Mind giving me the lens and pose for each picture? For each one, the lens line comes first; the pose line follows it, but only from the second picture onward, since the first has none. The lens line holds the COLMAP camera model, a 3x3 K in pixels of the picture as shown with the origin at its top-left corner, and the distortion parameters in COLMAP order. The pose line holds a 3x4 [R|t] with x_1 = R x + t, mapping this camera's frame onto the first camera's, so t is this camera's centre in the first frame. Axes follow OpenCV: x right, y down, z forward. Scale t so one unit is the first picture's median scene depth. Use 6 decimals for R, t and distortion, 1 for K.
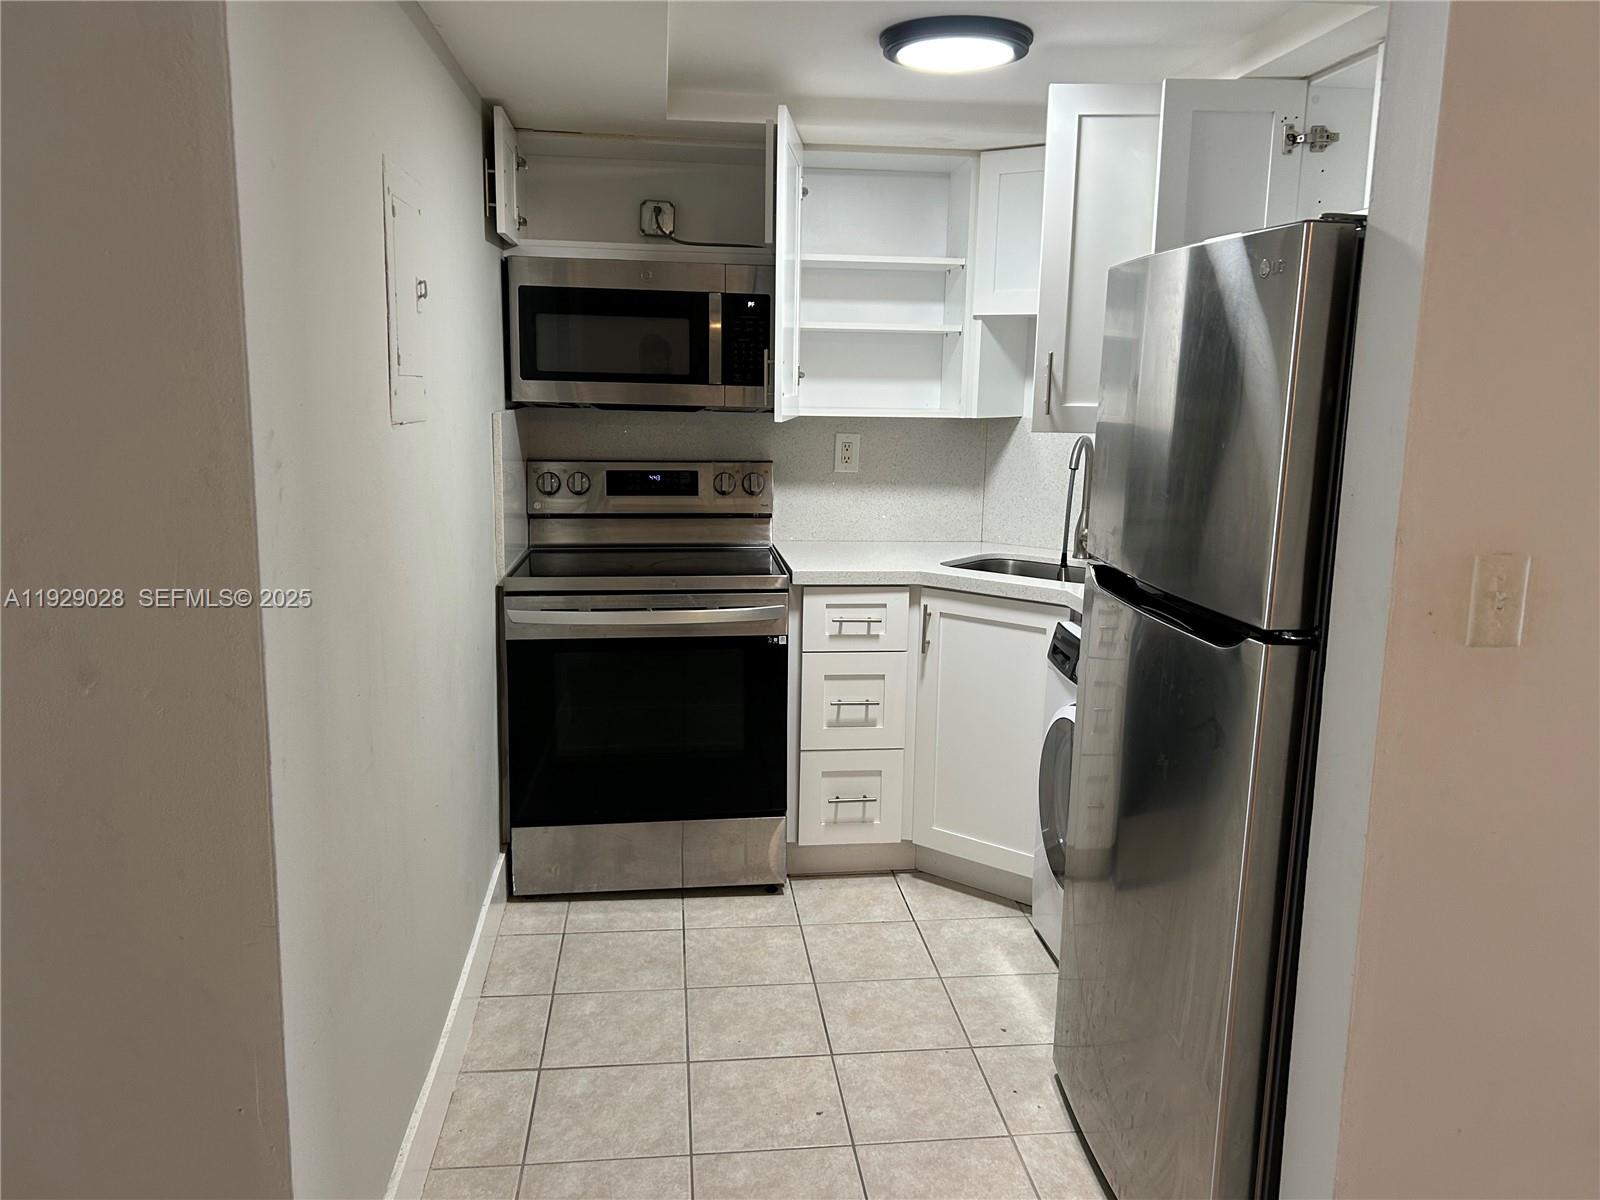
lens RADIAL K [[1212.0, 0, 813.8], [0, 1212.0, 587.8], [0, 0, 1]] dist [0.053247, -0.061658]
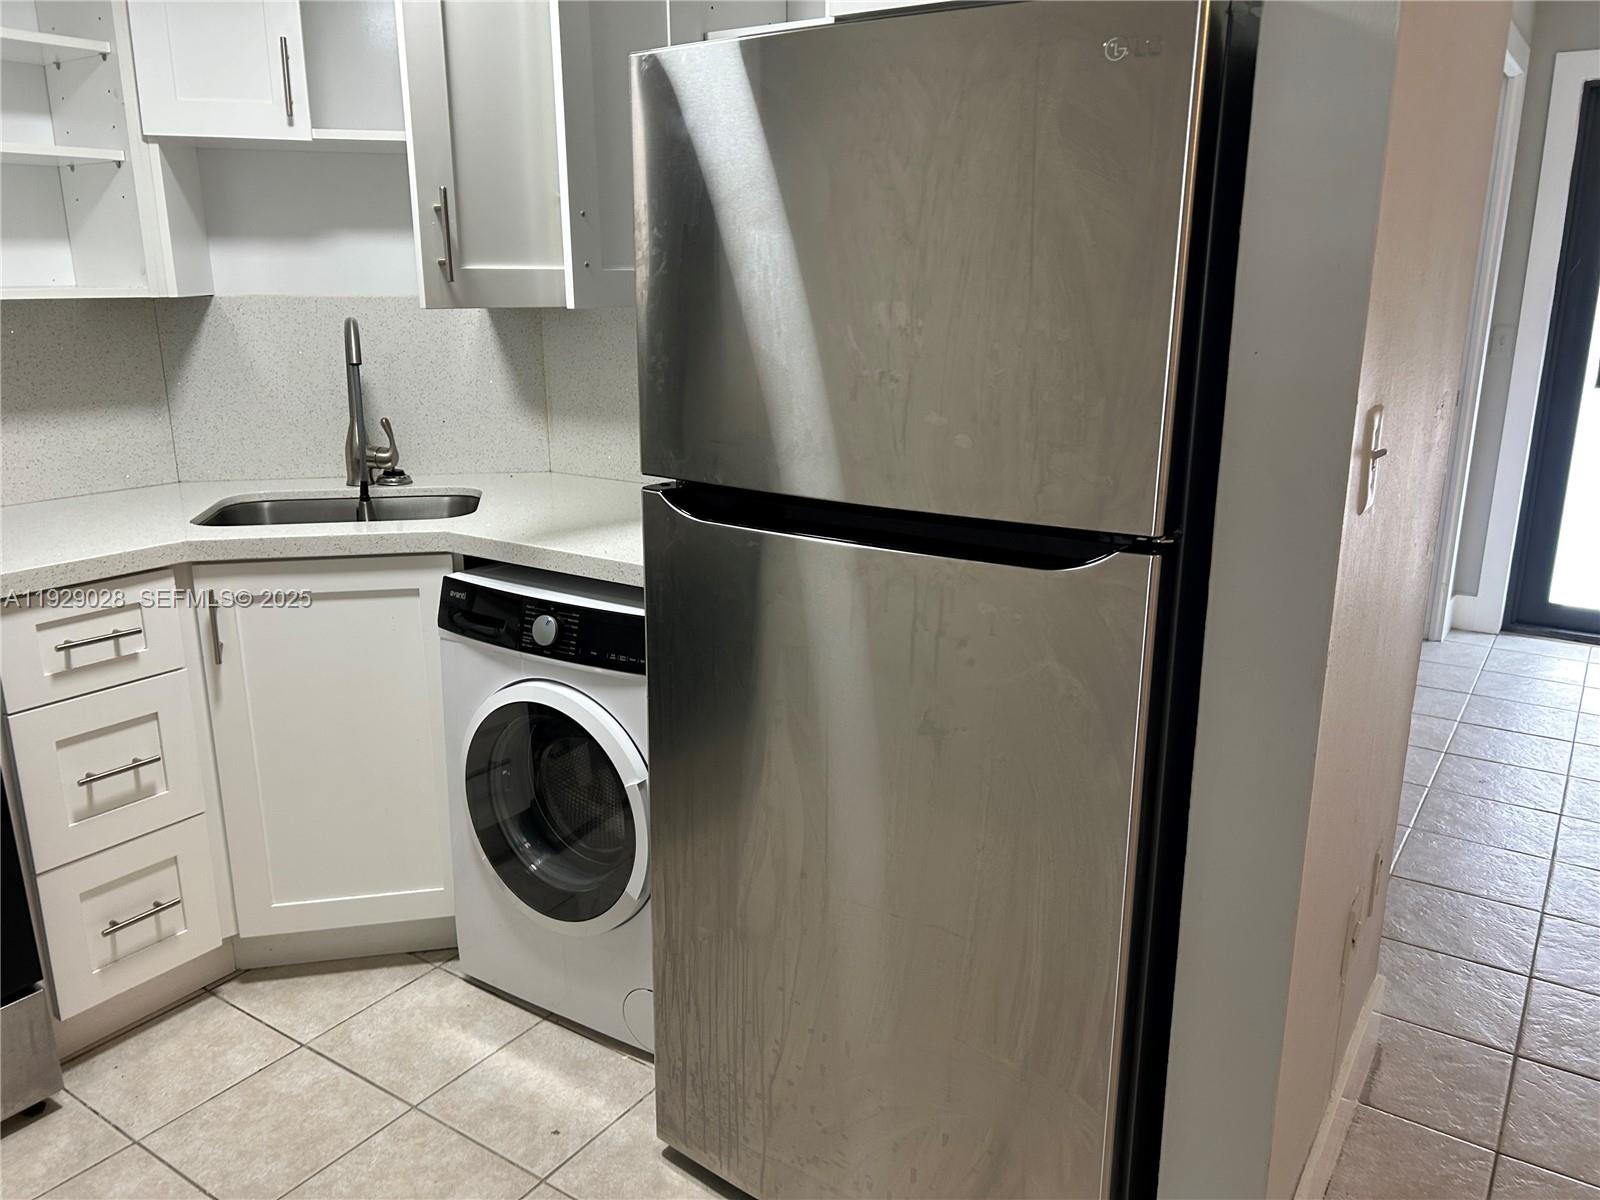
lens RADIAL K [[1212.0, 0, 808.2], [0, 1212.0, 602.3], [0, 0, 1]] dist [0.053247, -0.061658]
pose [[0.651877, -0.216393, 0.726795, -0.174581], [0.140394, 0.976292, 0.164755, -0.042396], [-0.745216, -0.005363, 0.666802, 0.321759]]
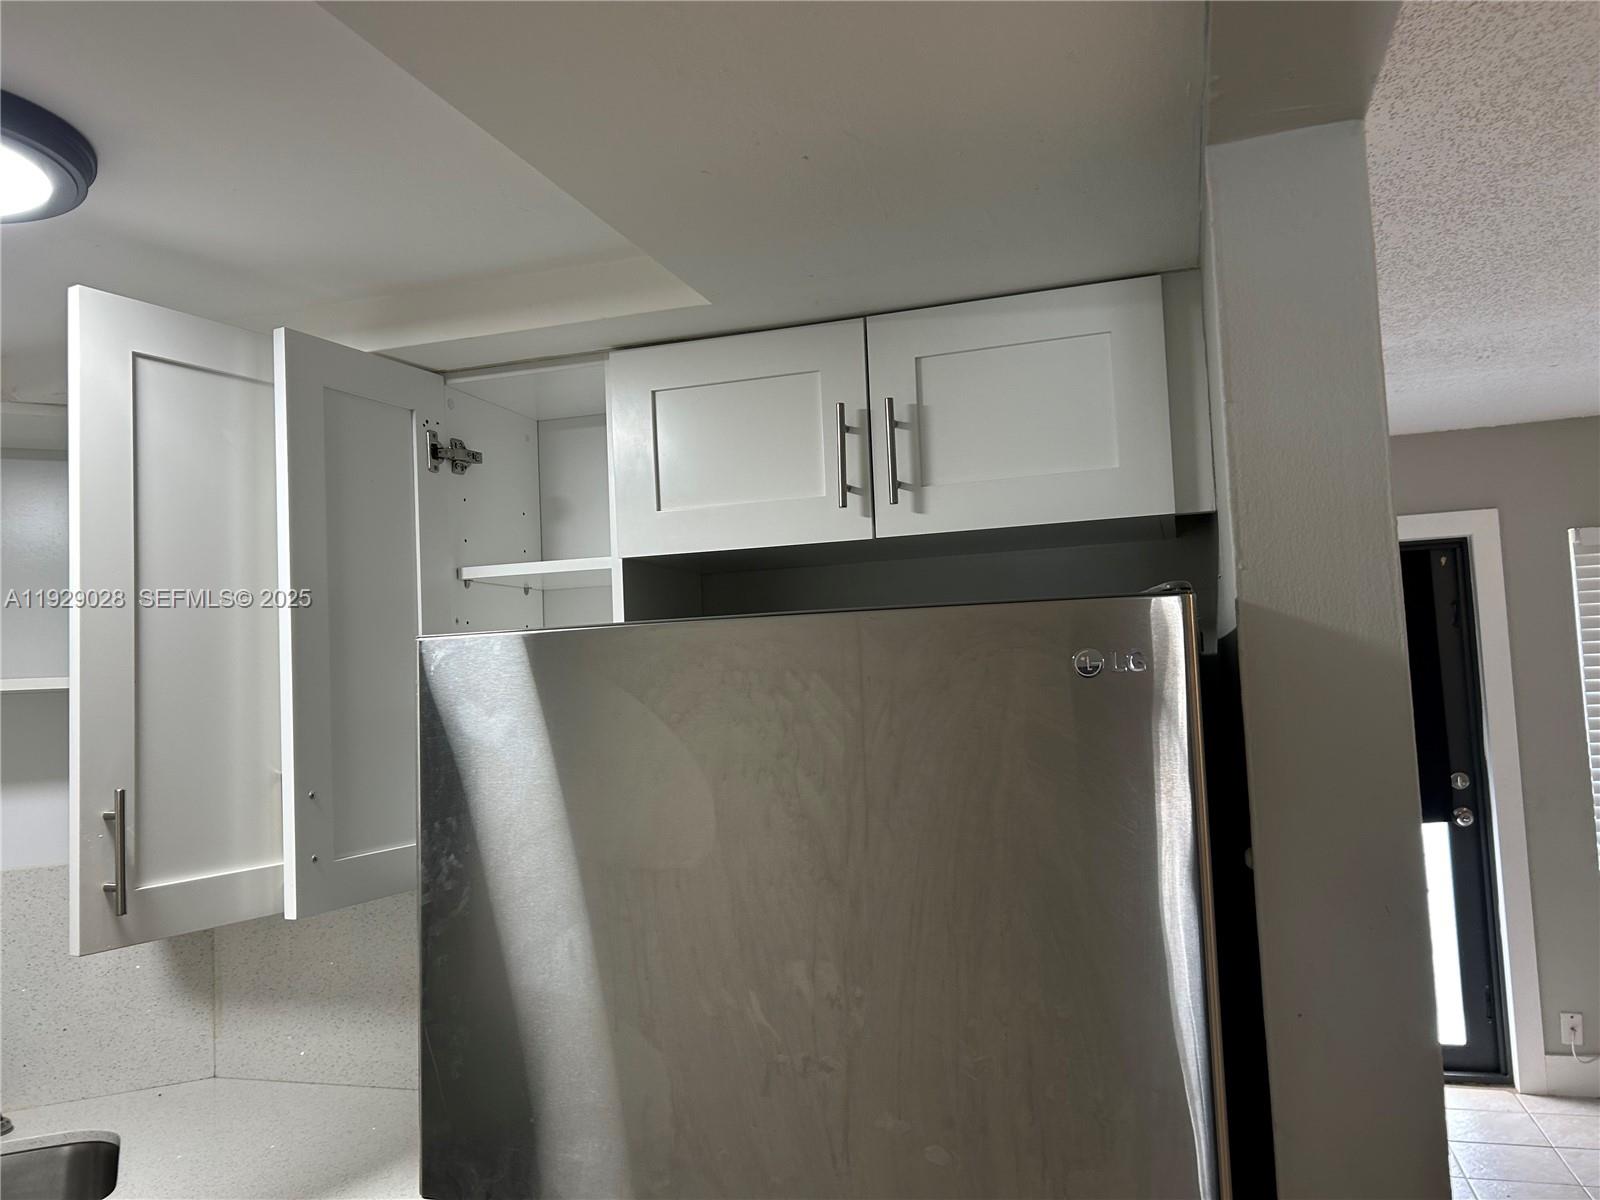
lens RADIAL K [[1212.0, 0, 789.2], [0, 1212.0, 604.3], [0, 0, 1]] dist [0.053247, -0.061658]
pose [[0.423018, 0.021698, 0.905861, -0.117914], [0.205522, 0.971361, -0.119241, -0.122283], [-0.882506, 0.236615, 0.406444, 0.435124]]
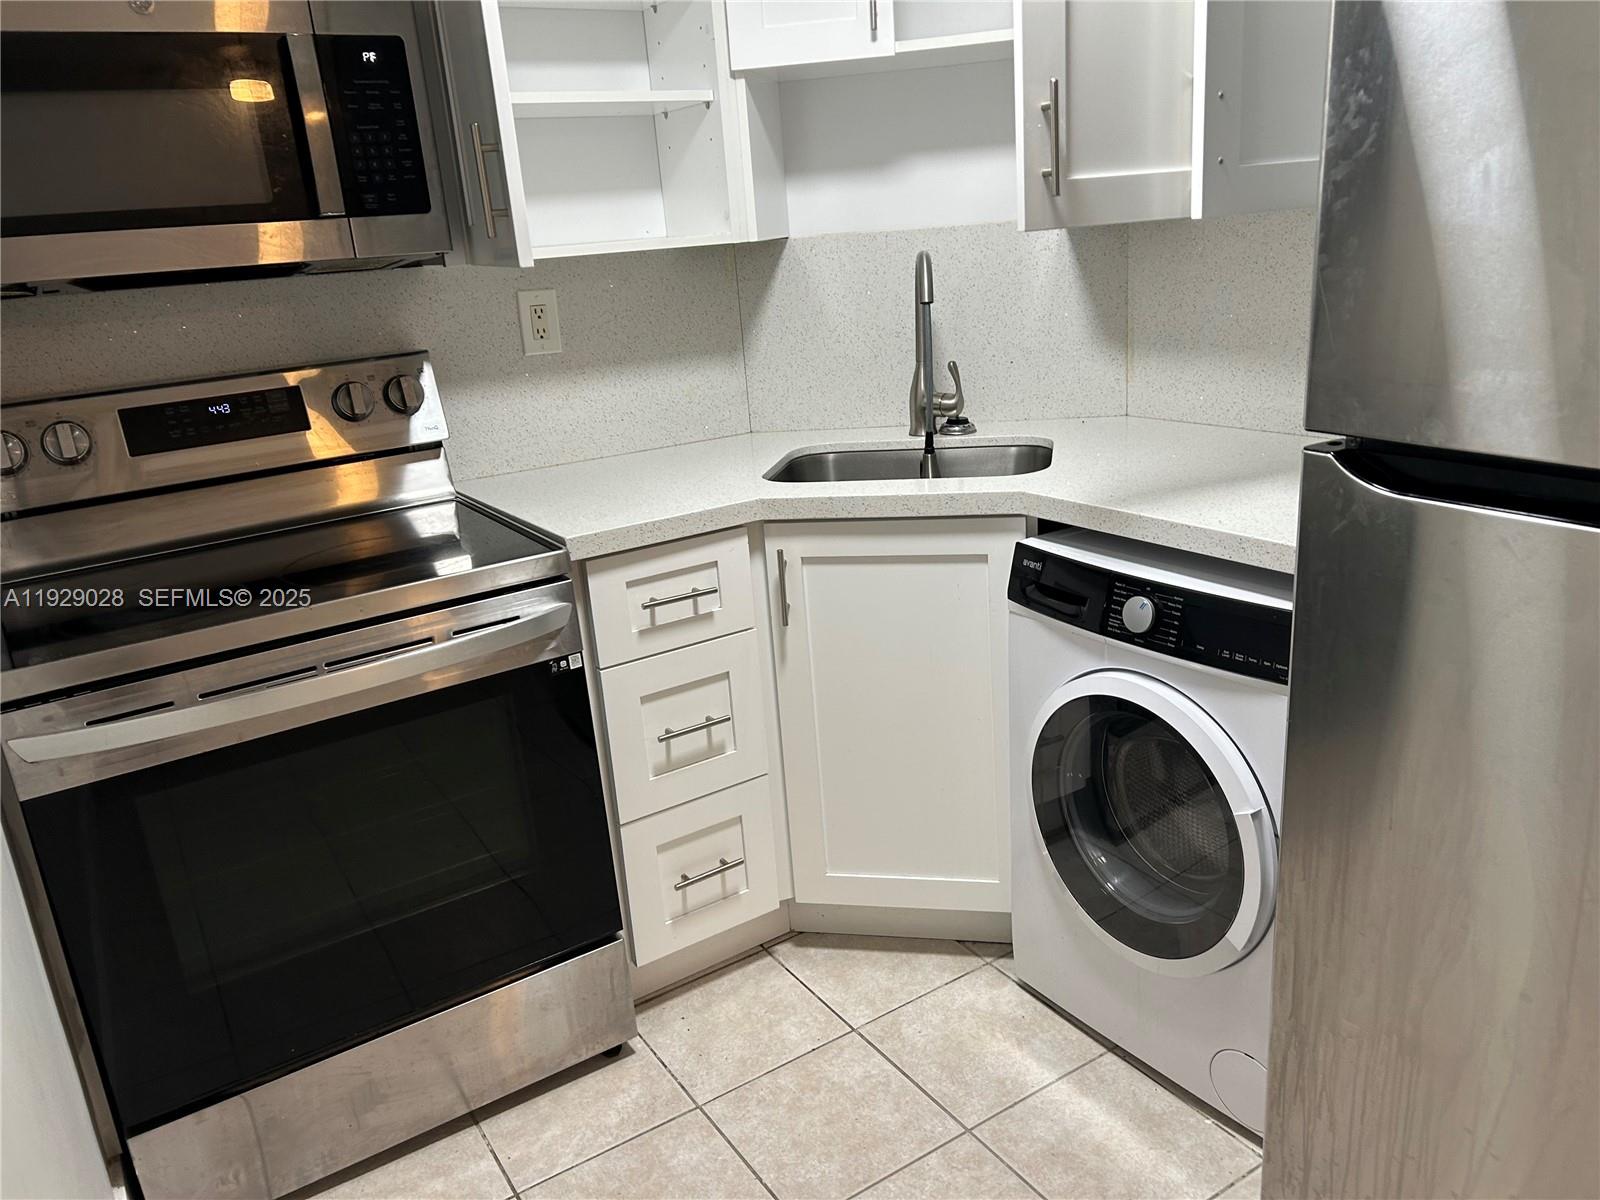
lens RADIAL K [[1212.0, 0, 812.8], [0, 1212.0, 604.7], [0, 0, 1]] dist [0.053247, -0.061658]
pose [[0.894671, -0.213865, 0.392207, -0.141426], [0.163970, 0.973889, 0.157015, -0.053262], [-0.415546, -0.076167, 0.906378, 0.423117]]
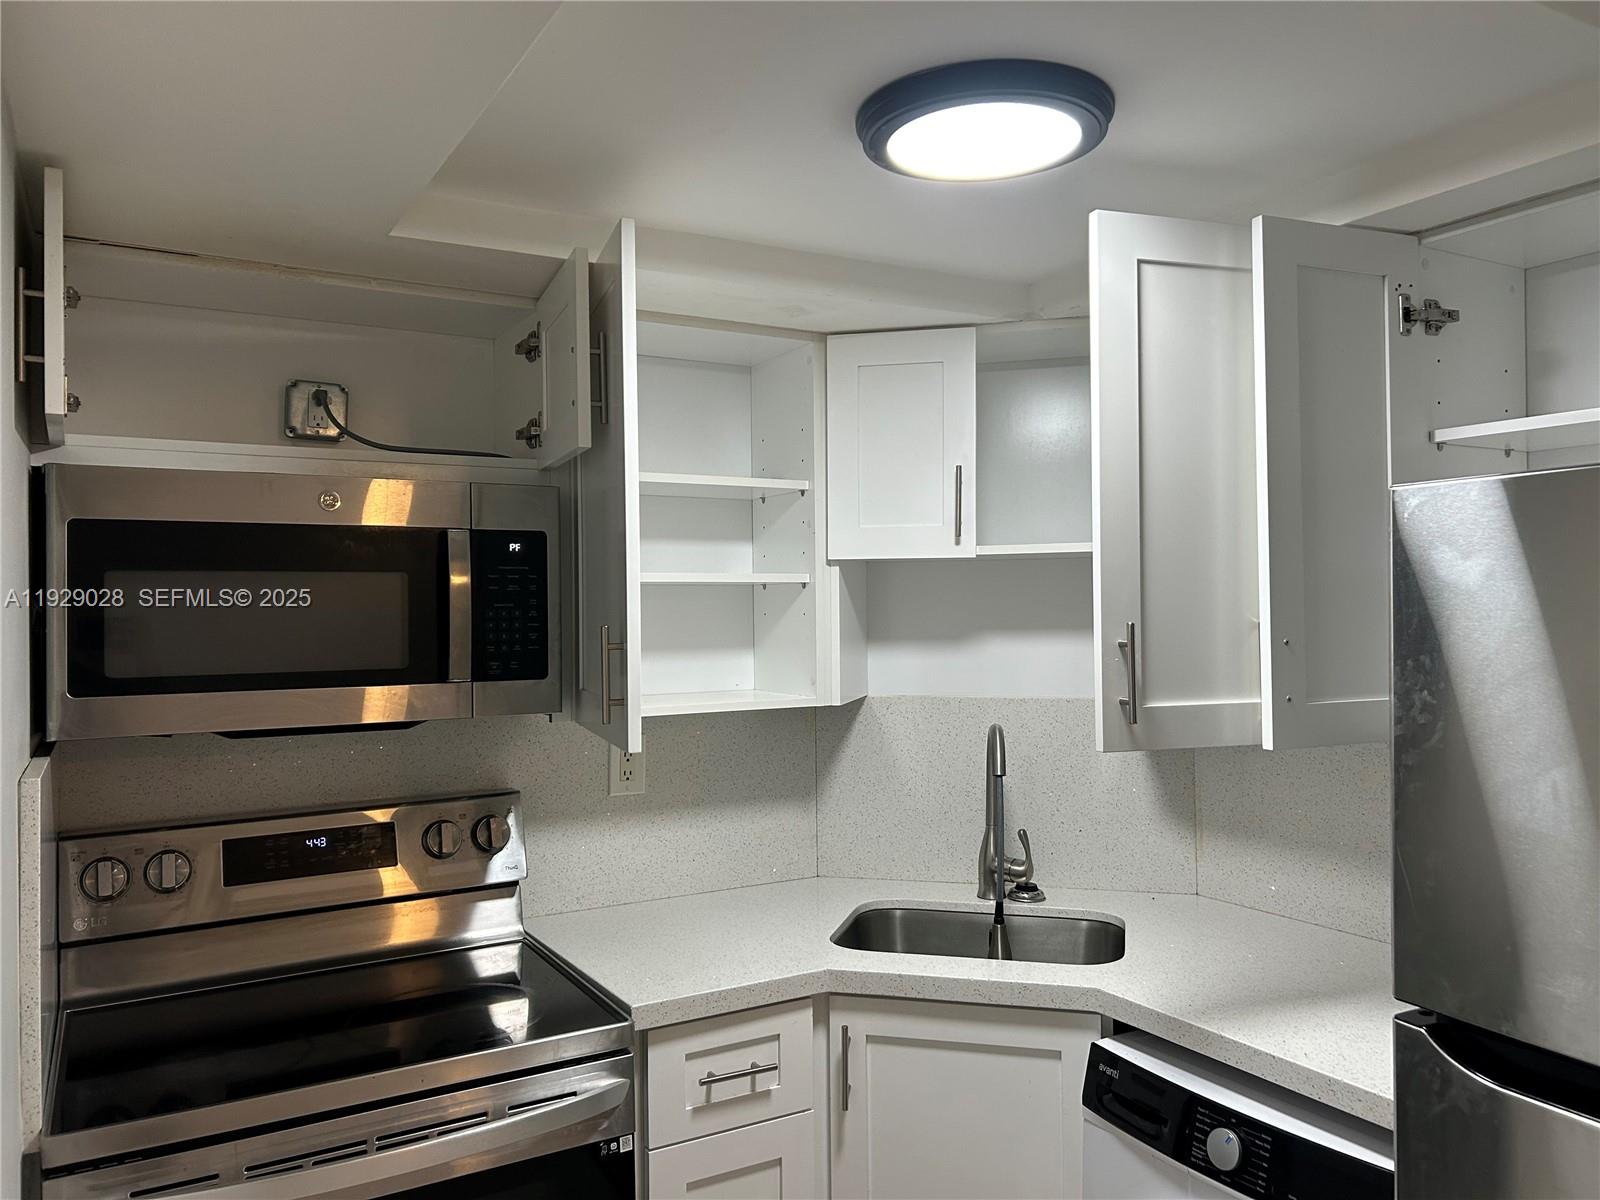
lens RADIAL K [[1212.0, 0, 812.7], [0, 1212.0, 591.5], [0, 0, 1]] dist [0.053247, -0.061658]
pose [[0.918898, -0.024631, 0.393726, -0.155892], [0.096252, 0.981885, -0.163211, -0.100958], [-0.382574, 0.187871, 0.904622, 0.409969]]
